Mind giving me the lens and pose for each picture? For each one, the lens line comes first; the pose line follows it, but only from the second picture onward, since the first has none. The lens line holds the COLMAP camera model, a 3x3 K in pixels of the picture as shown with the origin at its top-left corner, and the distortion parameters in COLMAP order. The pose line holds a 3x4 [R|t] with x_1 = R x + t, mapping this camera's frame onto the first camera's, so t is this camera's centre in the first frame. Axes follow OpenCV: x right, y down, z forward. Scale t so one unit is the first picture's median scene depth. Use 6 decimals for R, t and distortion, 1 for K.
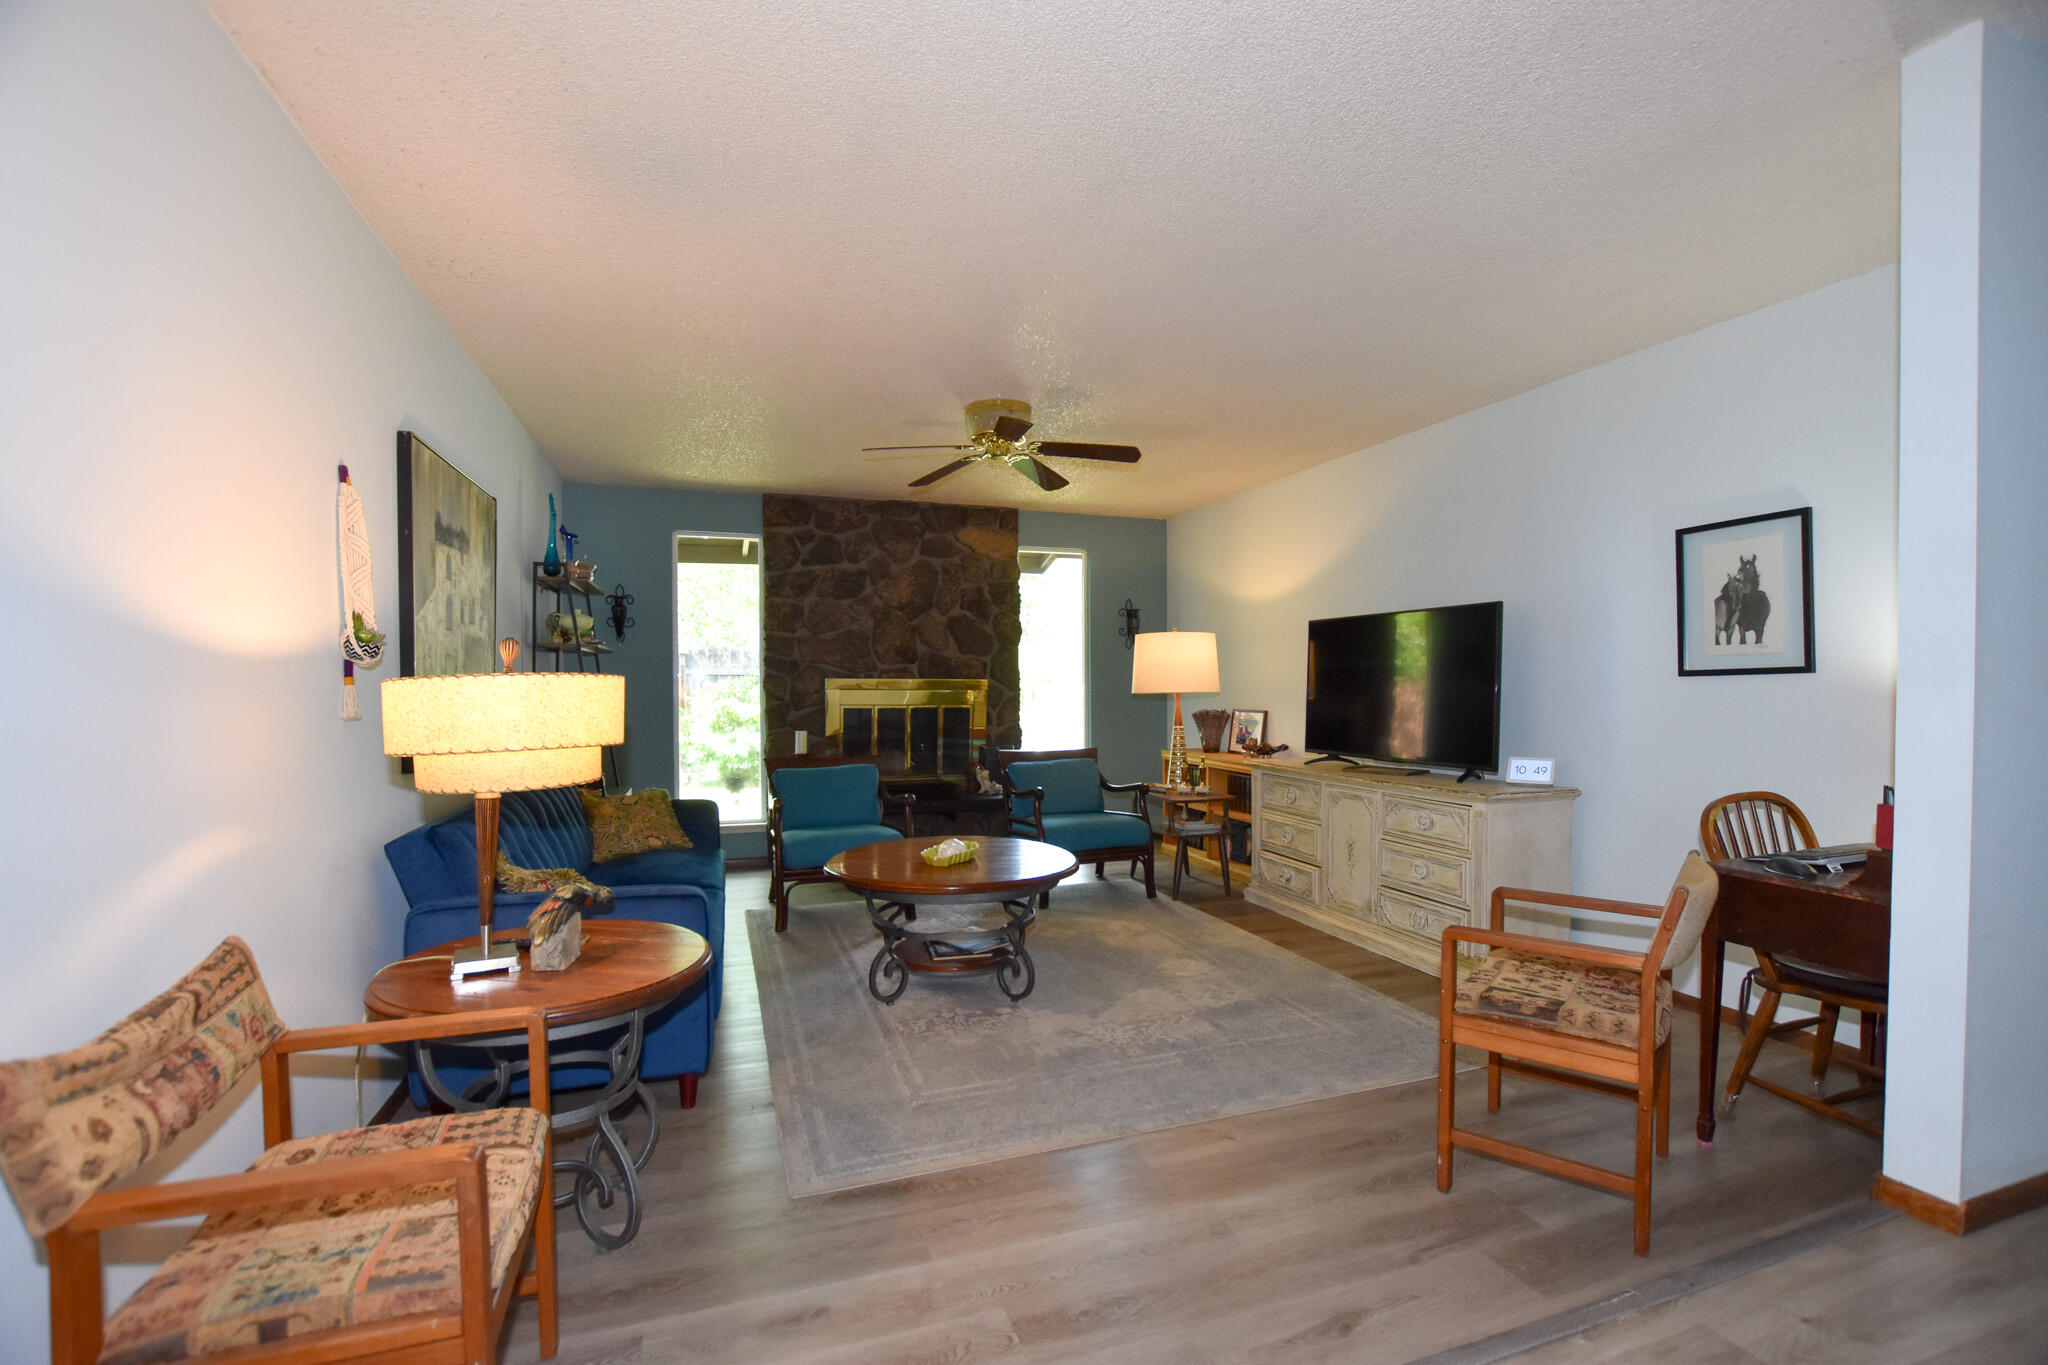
lens RADIAL K [[911.2, 0, 1016.5], [0, 911.2, 697.1], [0, 0, 1]] dist [-0.031598, 0.003395]
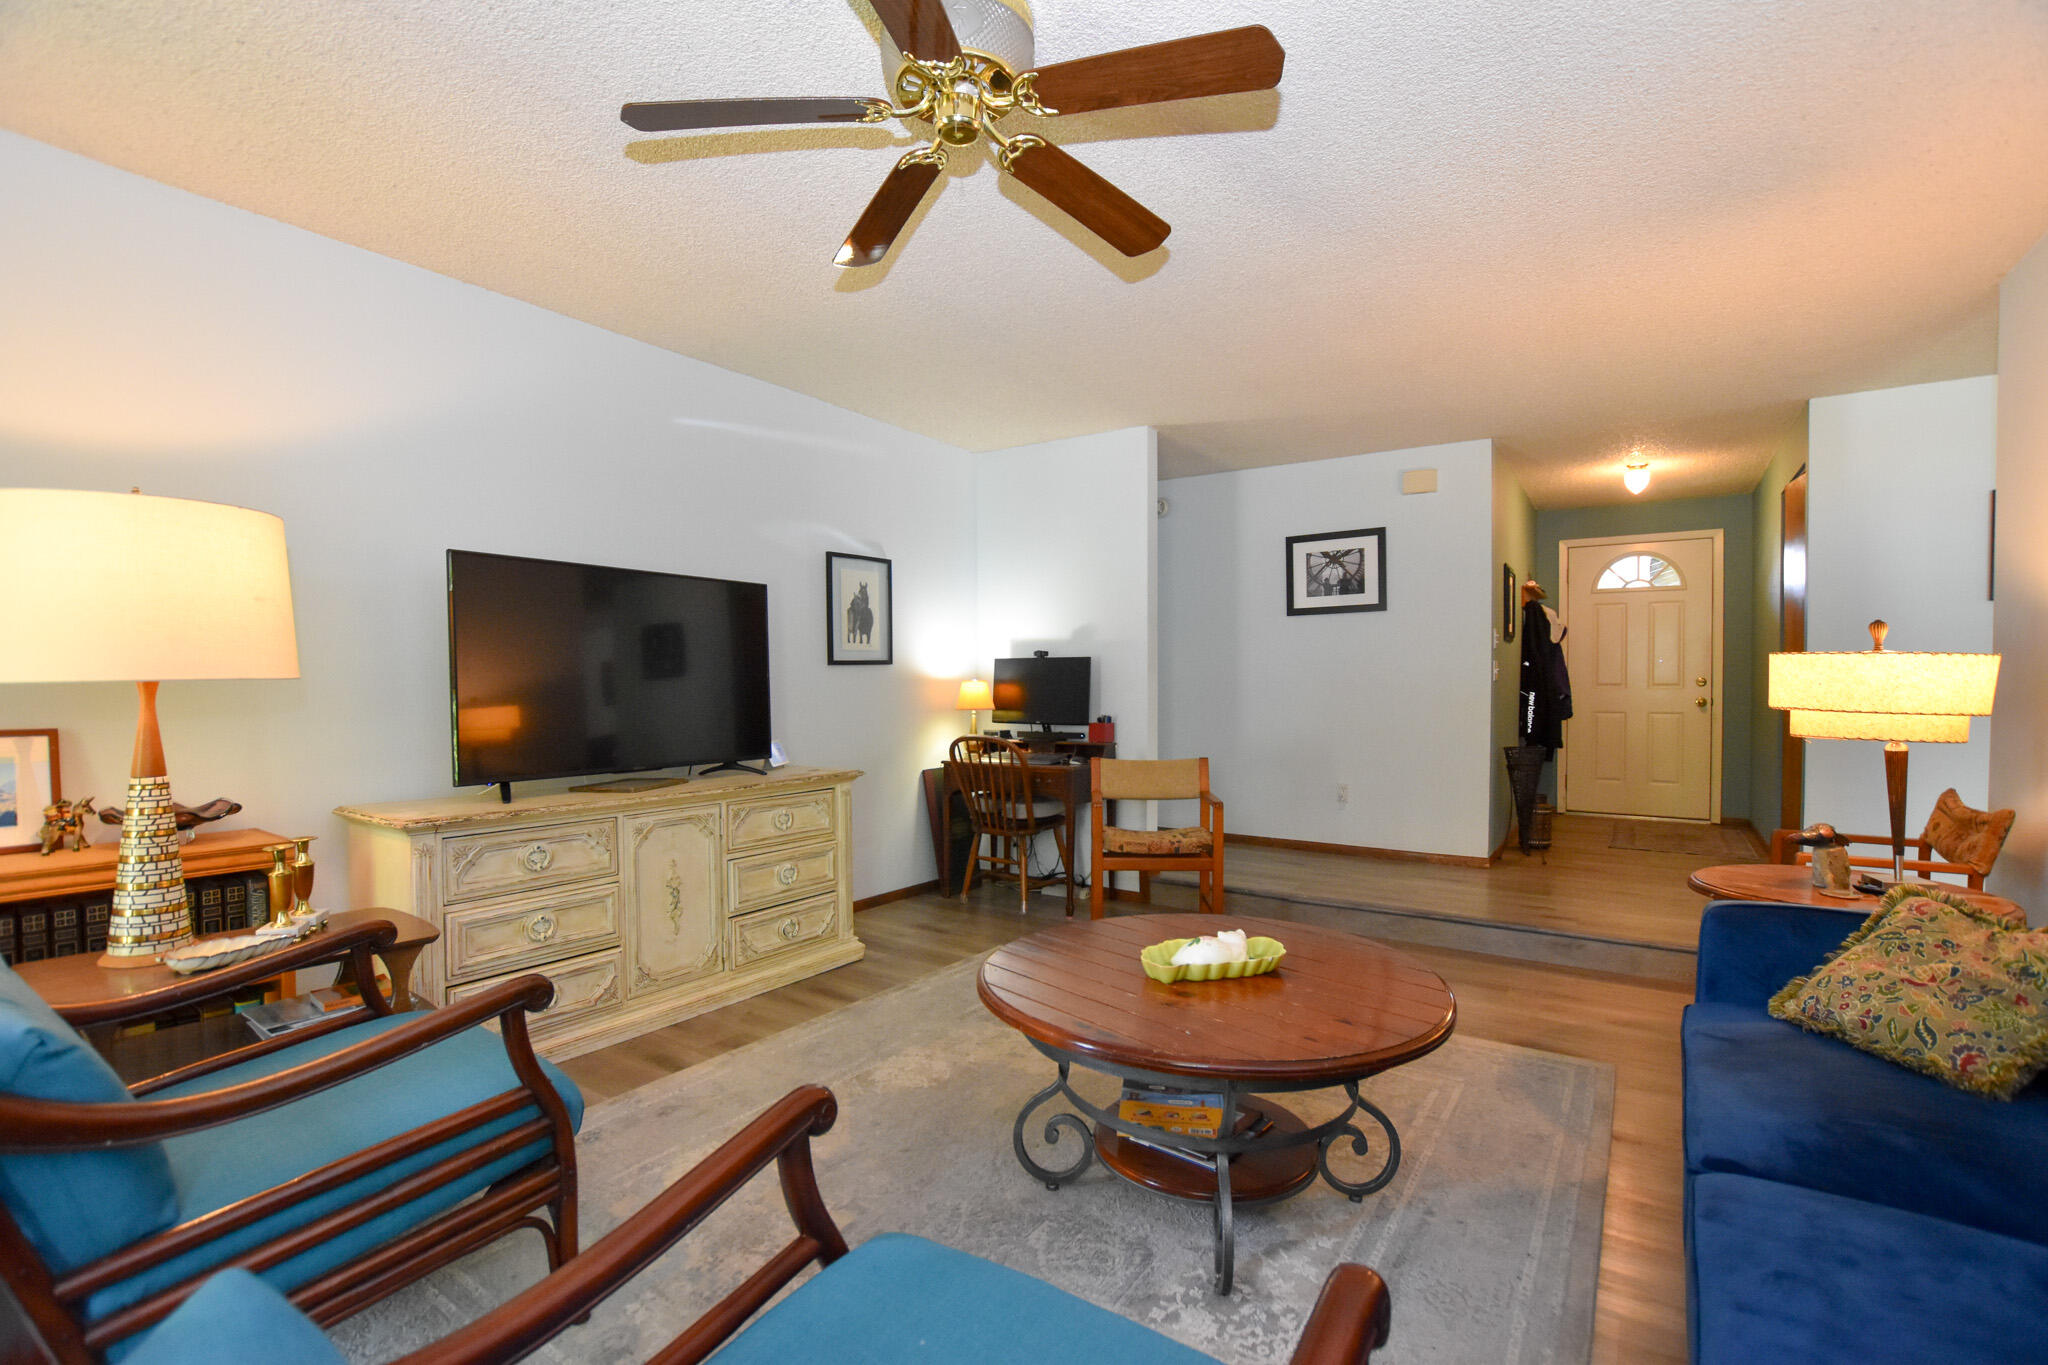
lens RADIAL K [[911.2, 0, 1016.5], [0, 911.2, 697.1], [0, 0, 1]] dist [-0.031598, 0.003395]
pose [[-0.590801, -0.008853, 0.806769, -0.262941], [0.016739, 0.999590, 0.023227, -0.001351], [-0.806644, 0.027227, -0.590410, 0.844058]]
